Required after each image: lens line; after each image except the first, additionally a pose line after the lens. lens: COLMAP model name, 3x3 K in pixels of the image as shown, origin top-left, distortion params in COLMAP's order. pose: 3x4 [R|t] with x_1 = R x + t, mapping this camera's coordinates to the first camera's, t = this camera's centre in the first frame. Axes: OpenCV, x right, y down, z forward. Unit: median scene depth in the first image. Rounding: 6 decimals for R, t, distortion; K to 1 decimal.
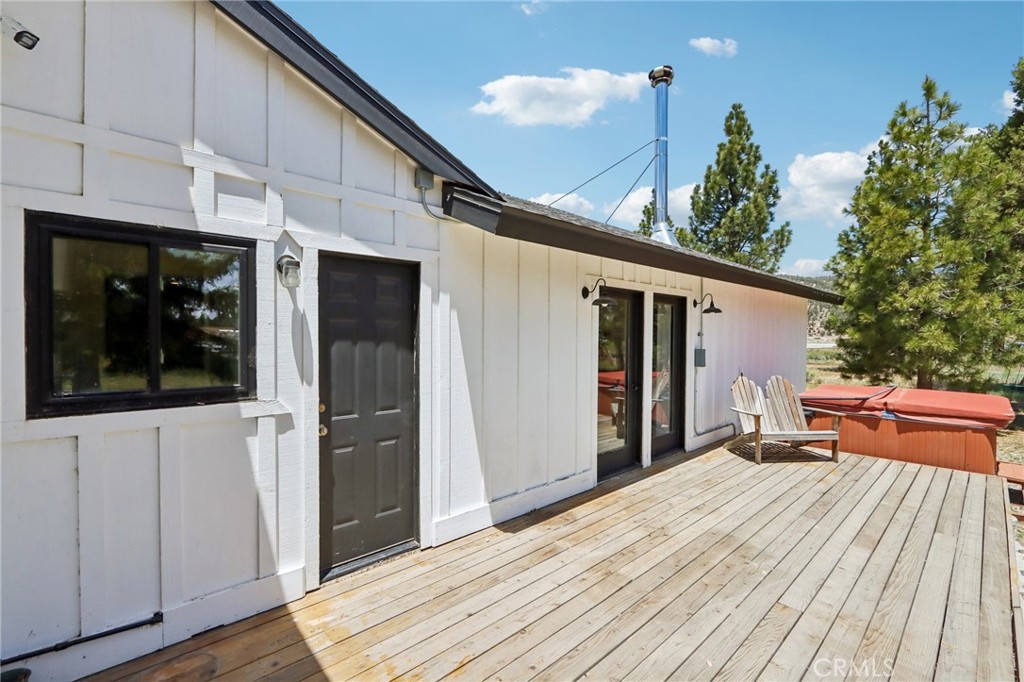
lens RADIAL K [[470.7, 0, 513.5], [0, 470.7, 340.4], [0, 0, 1]] dist [-0.014461, 0.000892]
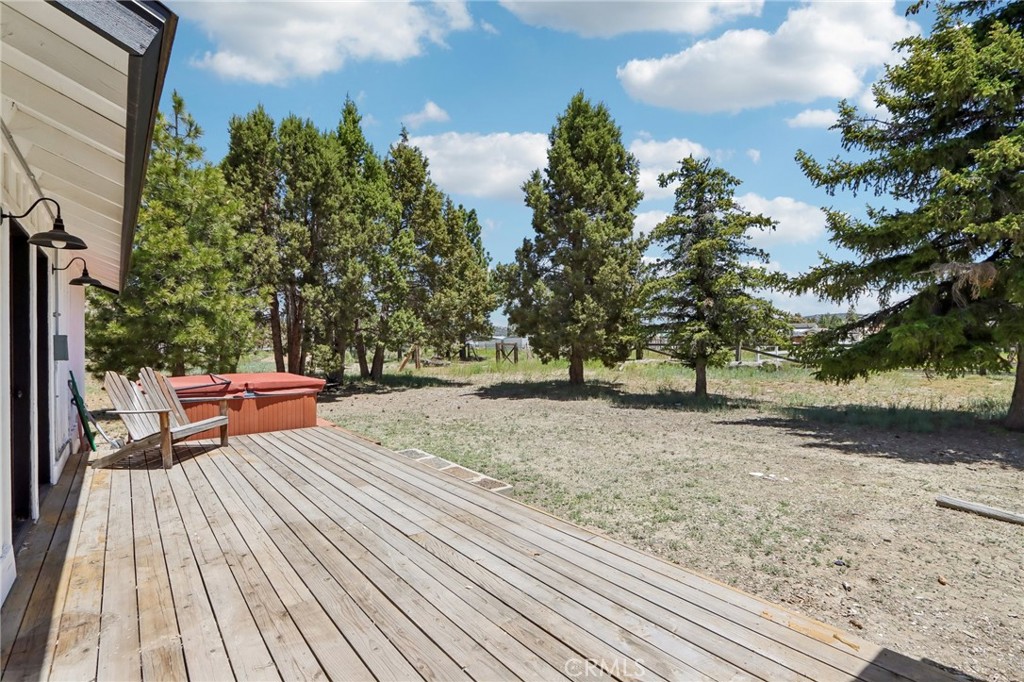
lens RADIAL K [[470.7, 0, 511.1], [0, 470.7, 335.0], [0, 0, 1]] dist [-0.014461, 0.000892]
pose [[0.077572, 0.001783, 0.996985, -0.248493], [0.021638, 0.999760, -0.003472, 0.036056], [-0.996752, 0.021842, 0.077515, 0.290902]]
